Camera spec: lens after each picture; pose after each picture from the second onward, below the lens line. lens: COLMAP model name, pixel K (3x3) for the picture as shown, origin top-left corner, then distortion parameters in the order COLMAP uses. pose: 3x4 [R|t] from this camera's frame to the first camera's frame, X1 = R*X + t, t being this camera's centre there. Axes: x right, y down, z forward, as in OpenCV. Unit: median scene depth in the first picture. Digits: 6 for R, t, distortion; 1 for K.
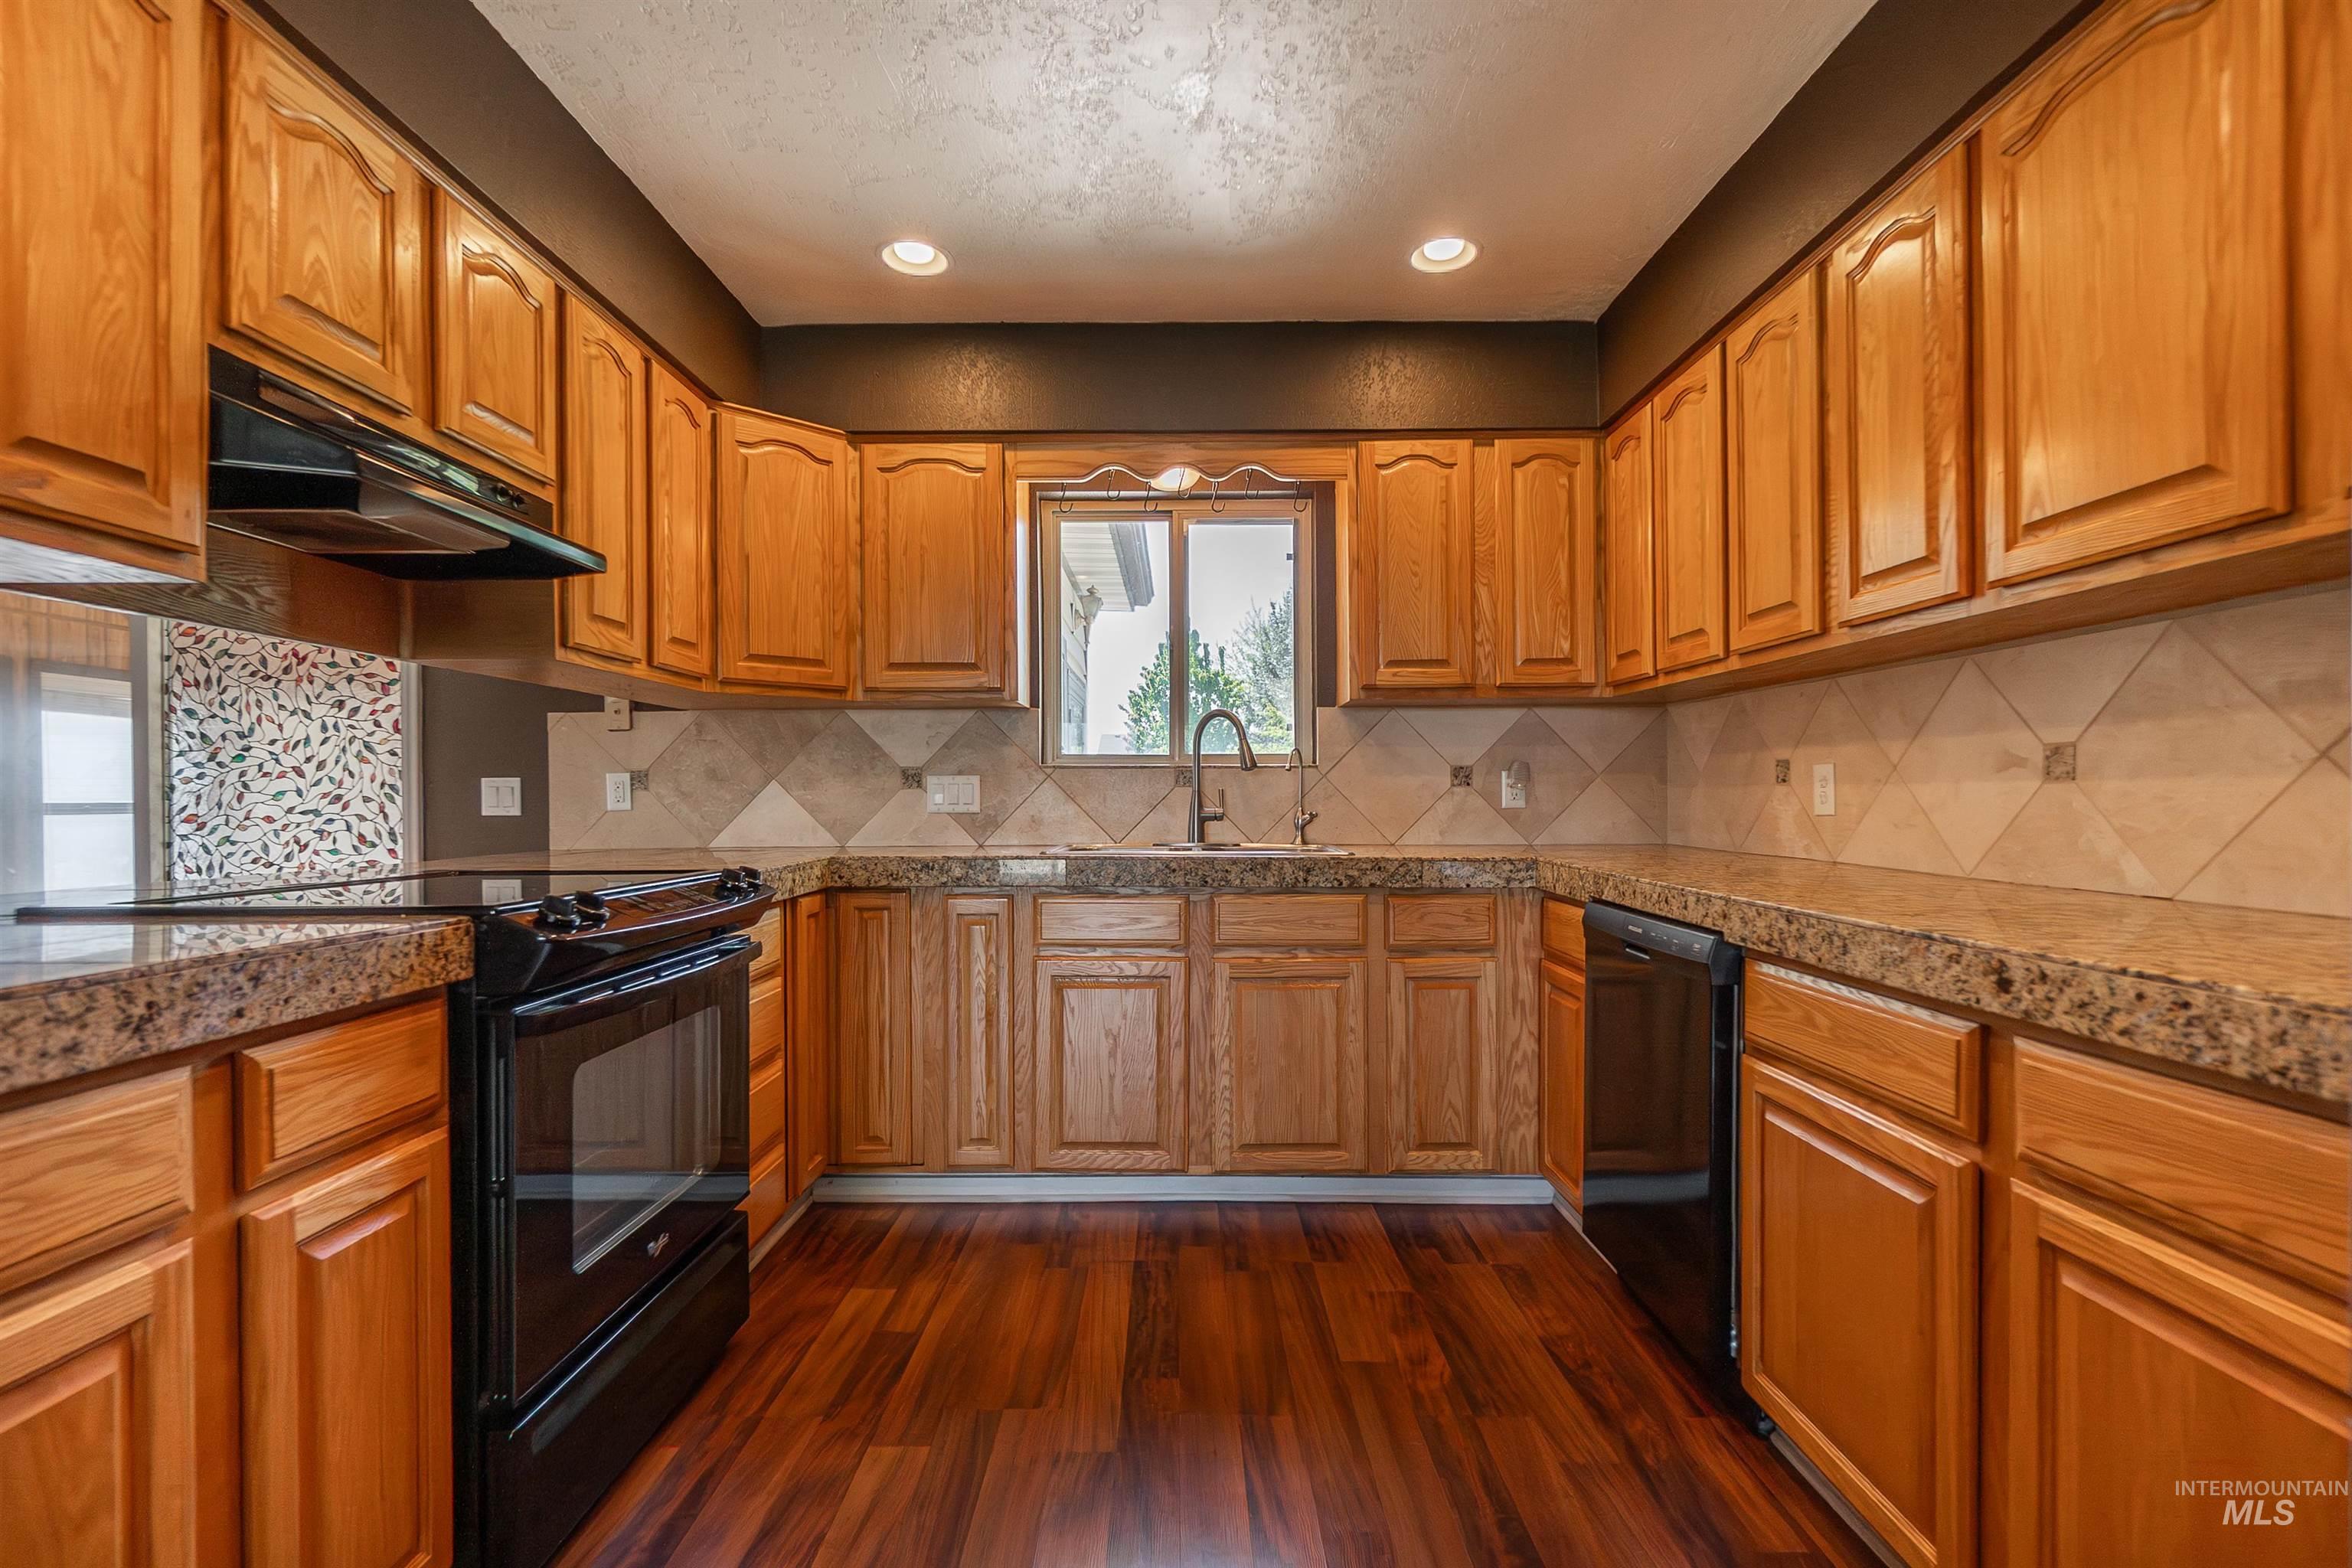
lens RADIAL K [[1069.5, 0, 1191.5], [0, 1069.5, 809.2], [0, 0, 1]] dist [-0.003538, -0.000320]
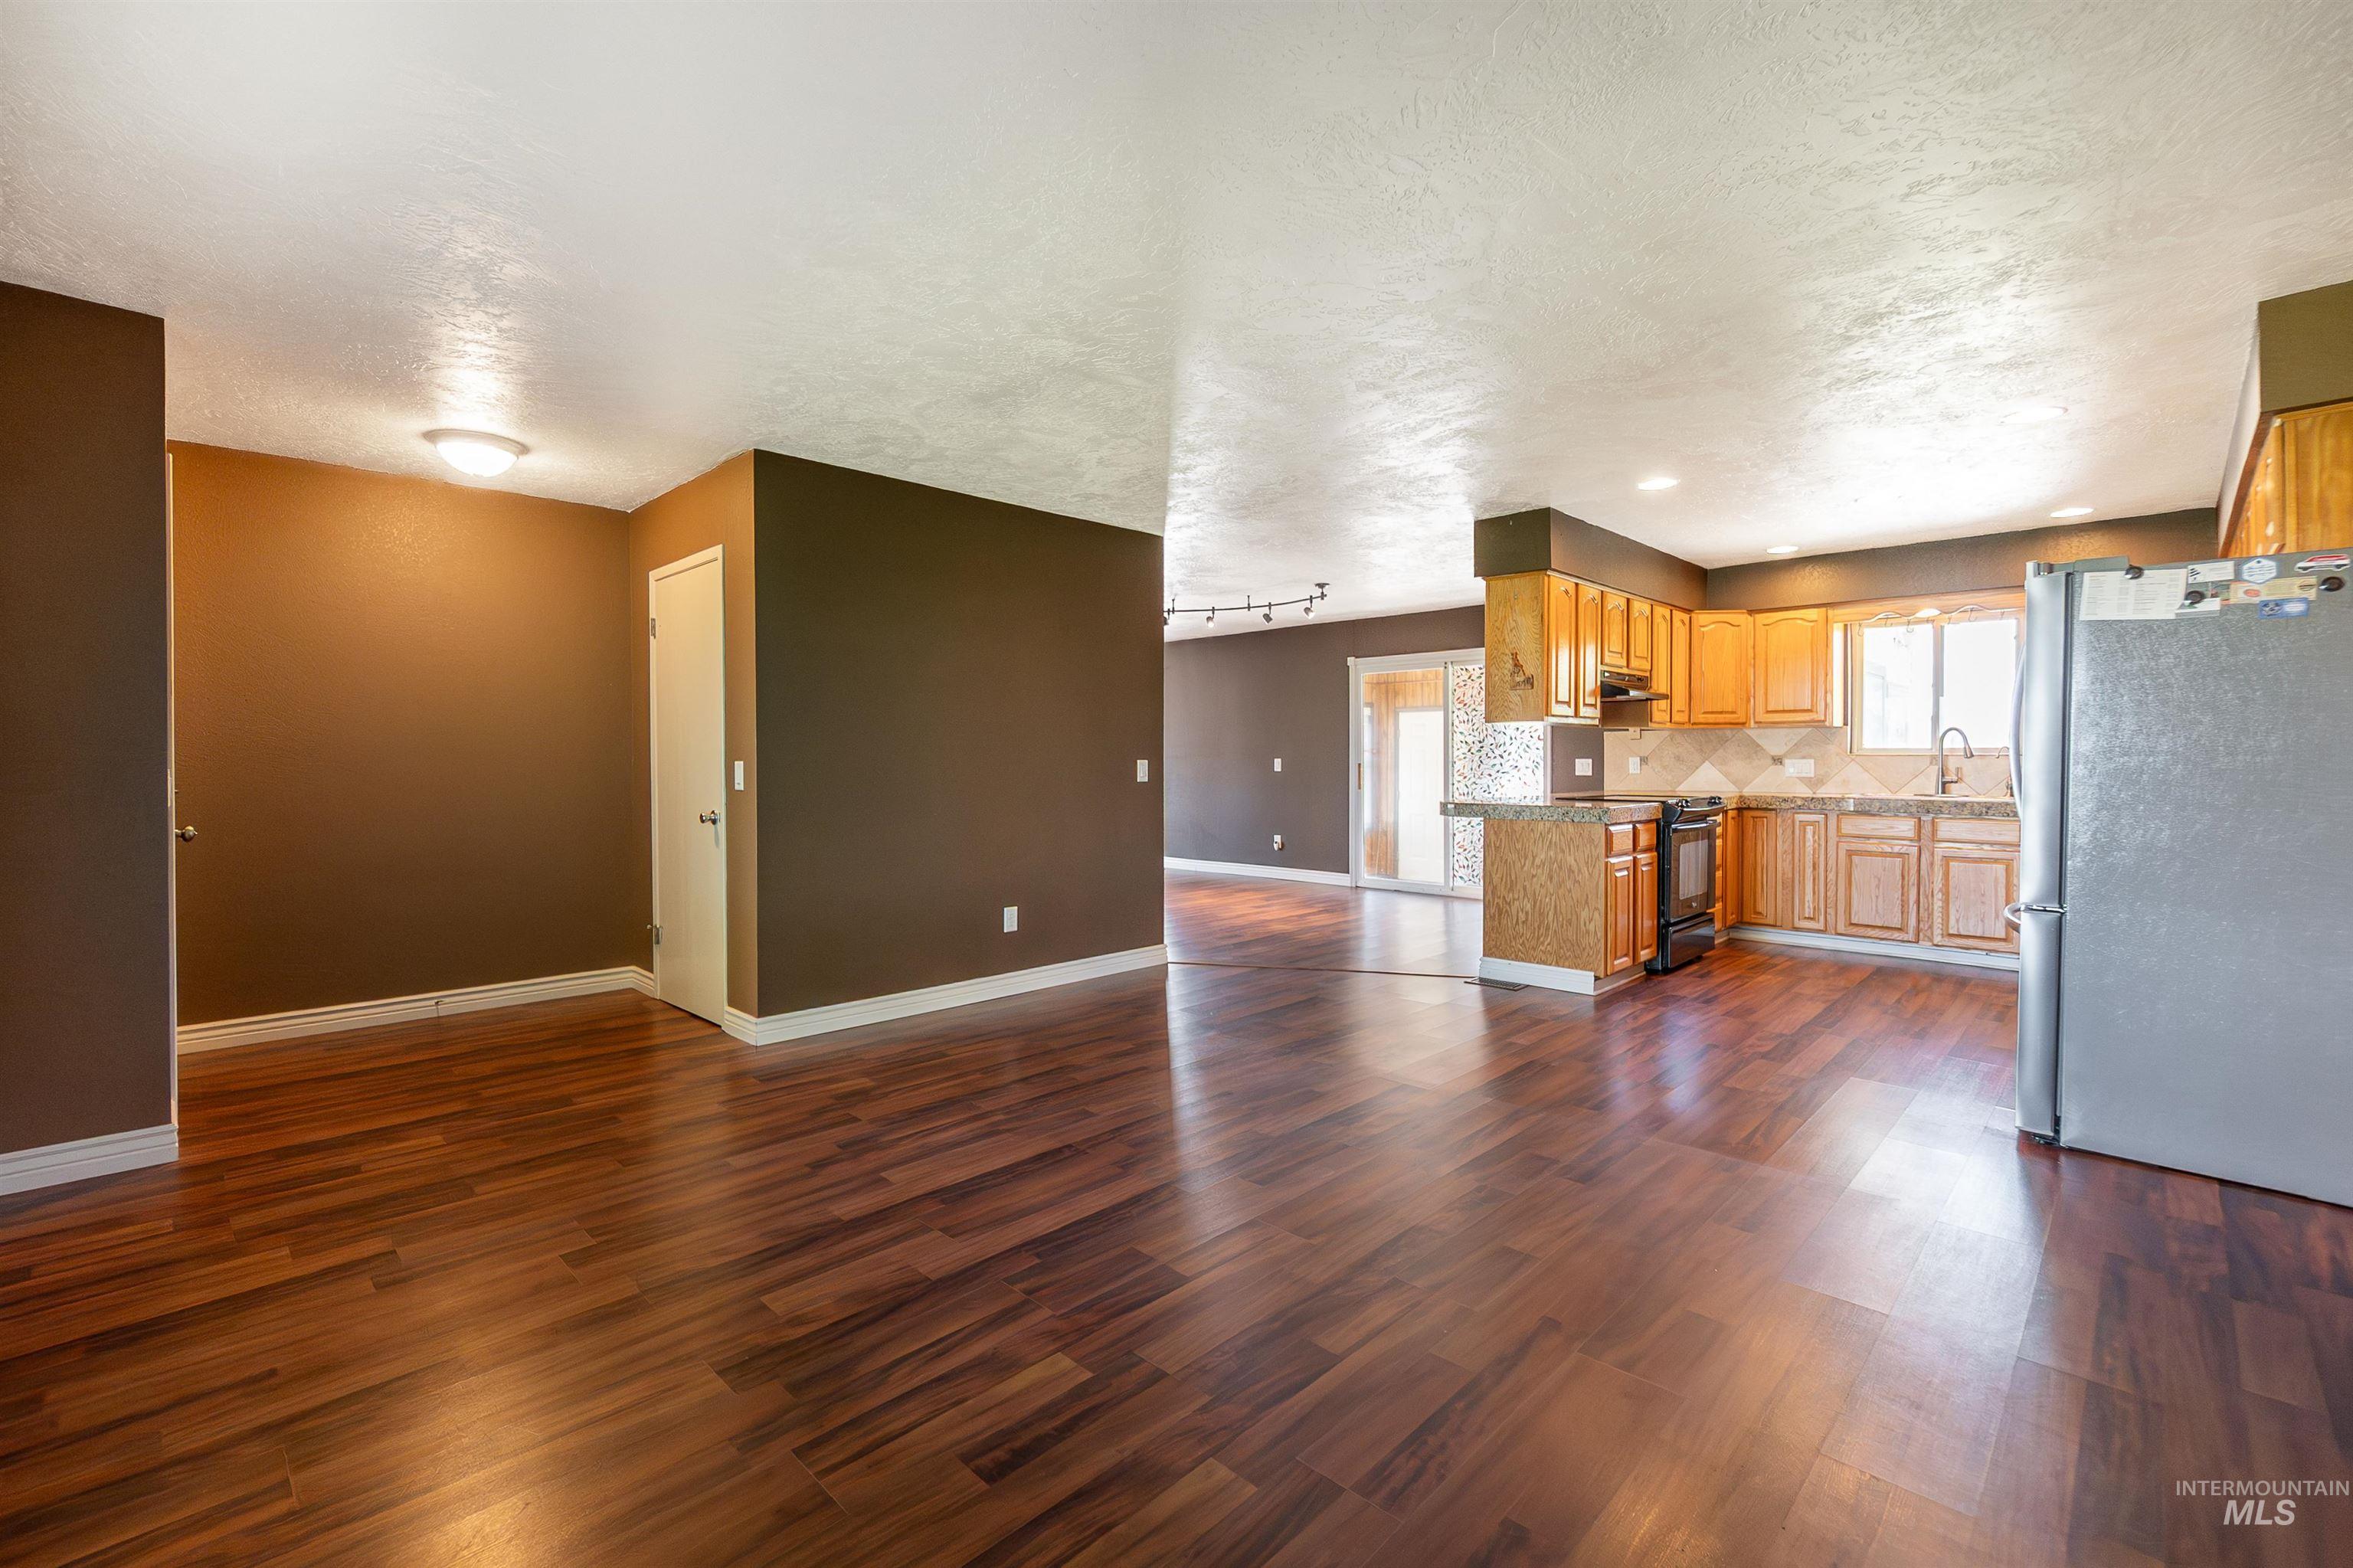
lens RADIAL K [[1016.1, 0, 1166.1], [0, 1016.1, 770.8], [0, 0, 1]] dist [-0.003846, 0.000017]
pose [[0.705875, 0.011798, -0.708238, 0.375372], [-0.005551, 0.999923, 0.011125, -0.028581], [0.708315, -0.003921, 0.705886, -1.554751]]
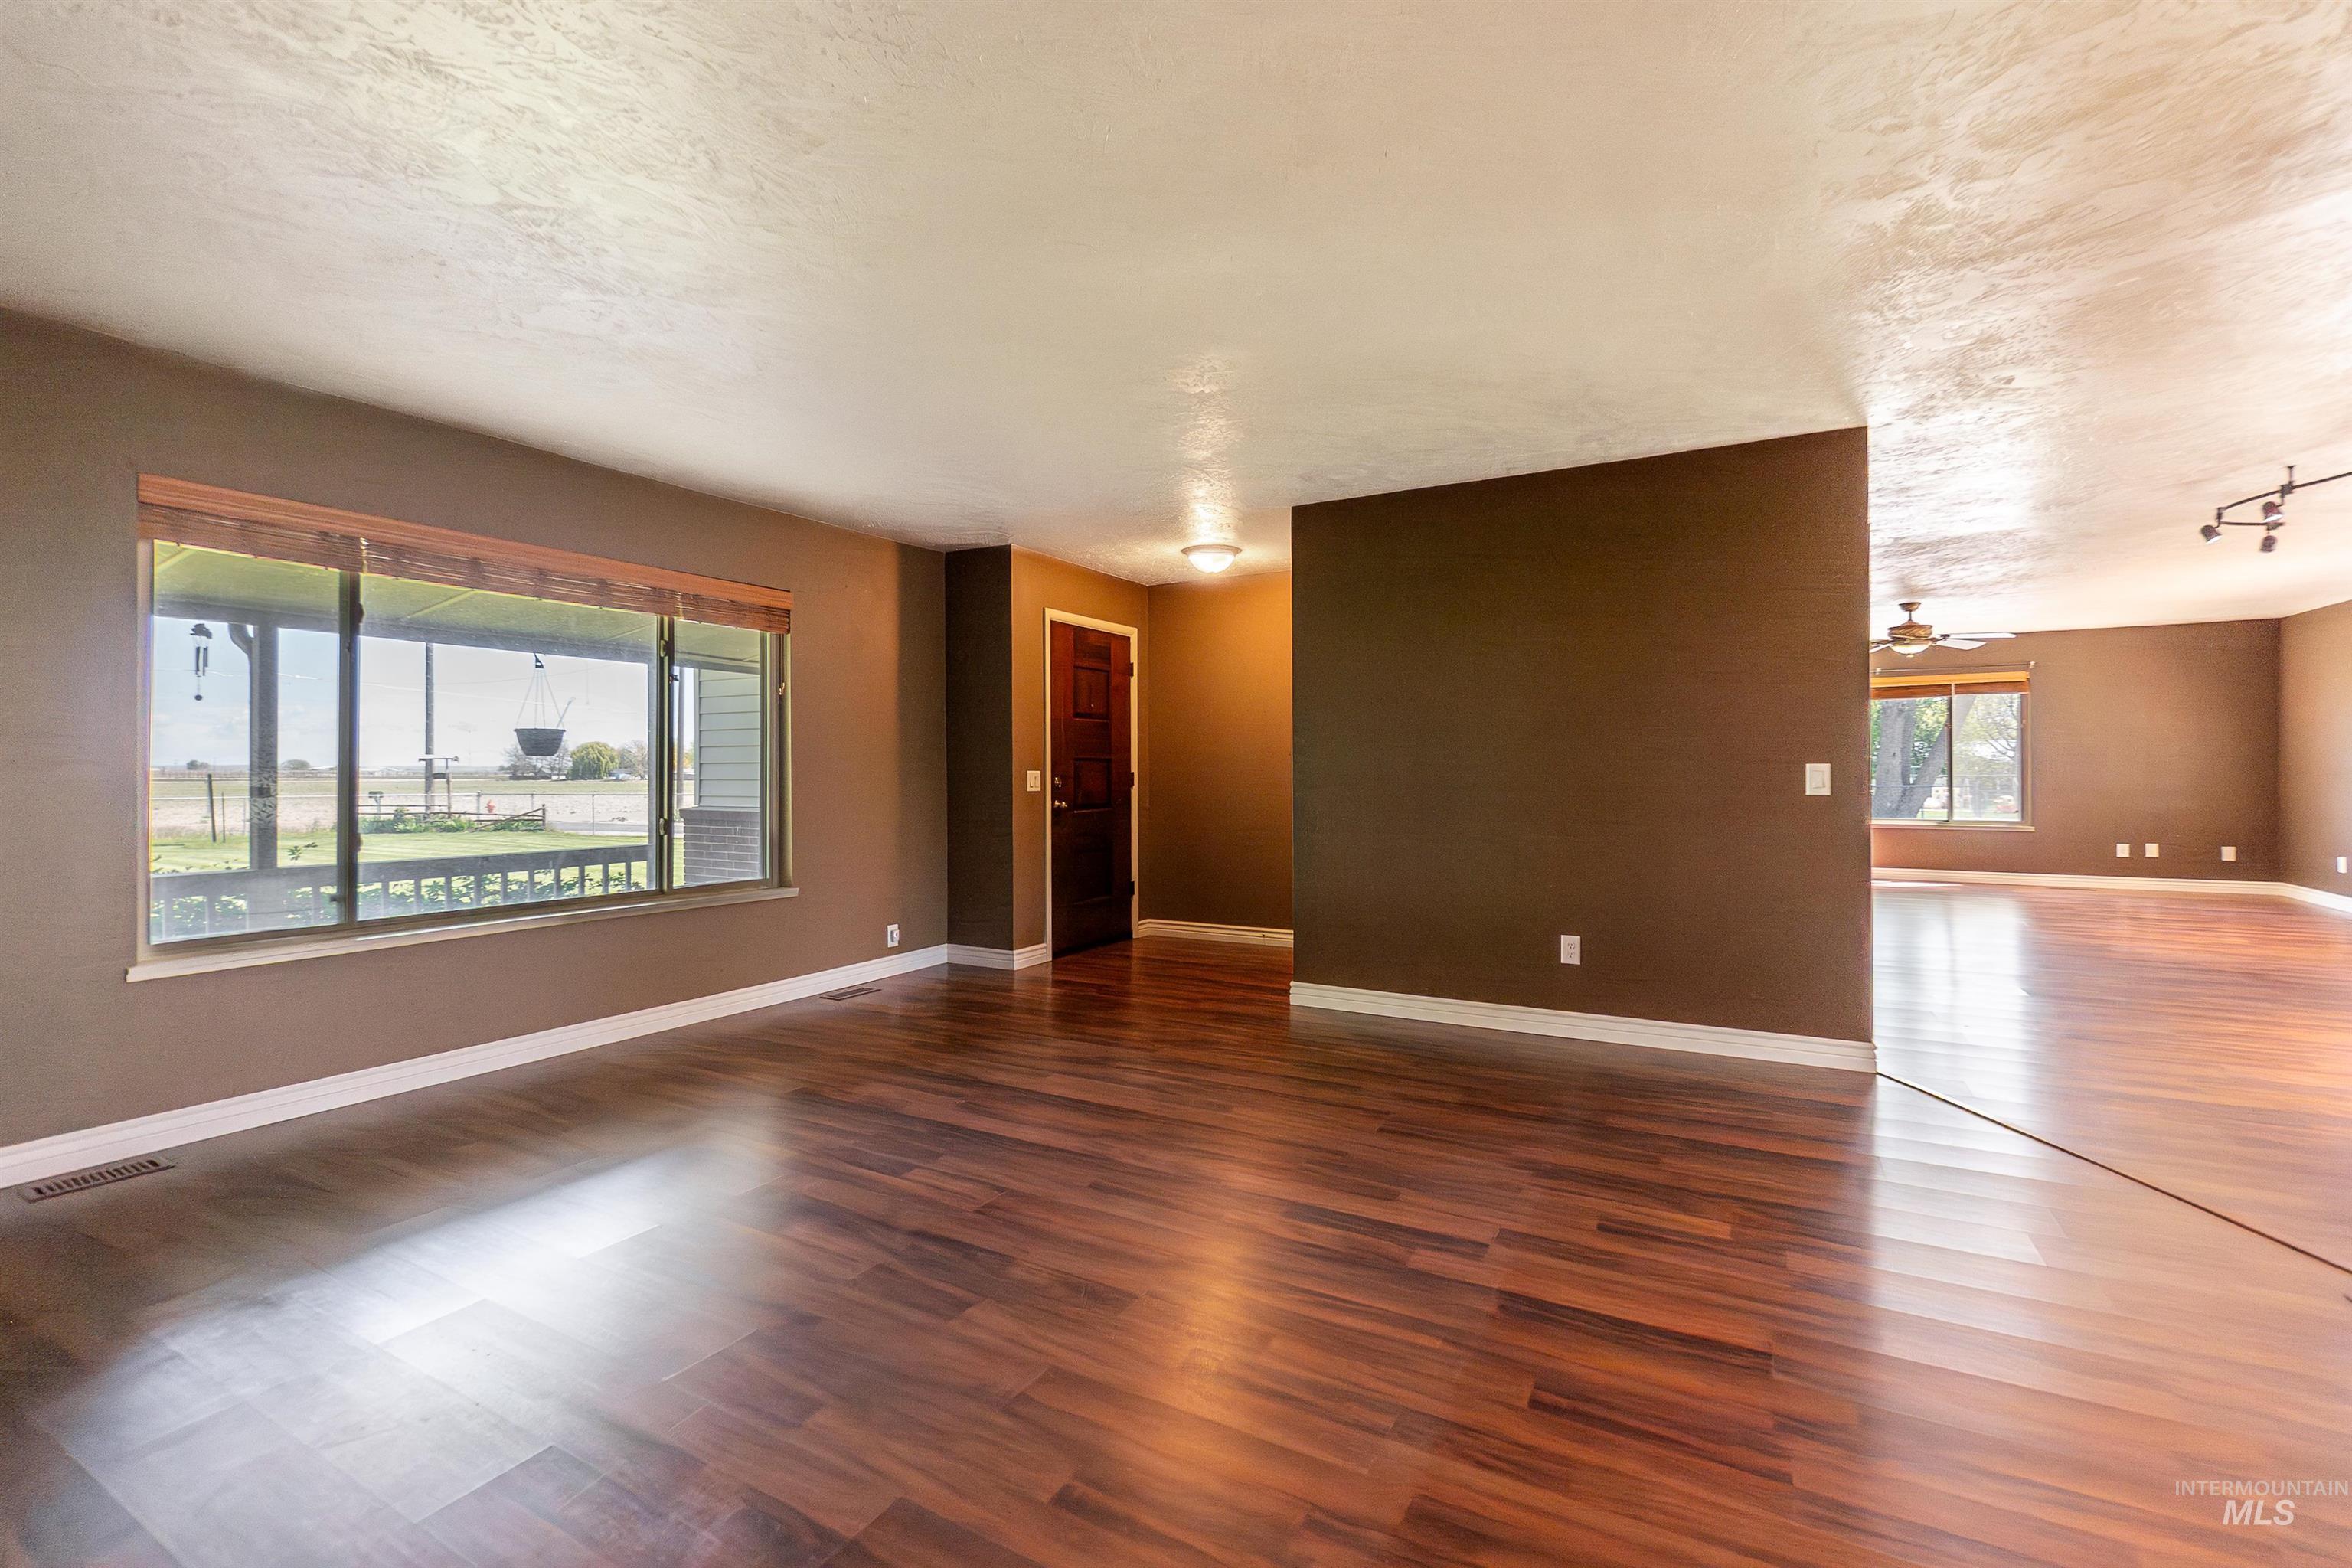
lens RADIAL K [[1015.7, 0, 1165.6], [0, 1015.7, 770.8], [0, 0, 1]] dist [-0.003846, 0.000017]
pose [[-0.507085, 0.002616, -0.861892, 0.556257], [0.001909, 0.999996, 0.001913, -0.021179], [0.861894, -0.000675, -0.507088, -0.222727]]
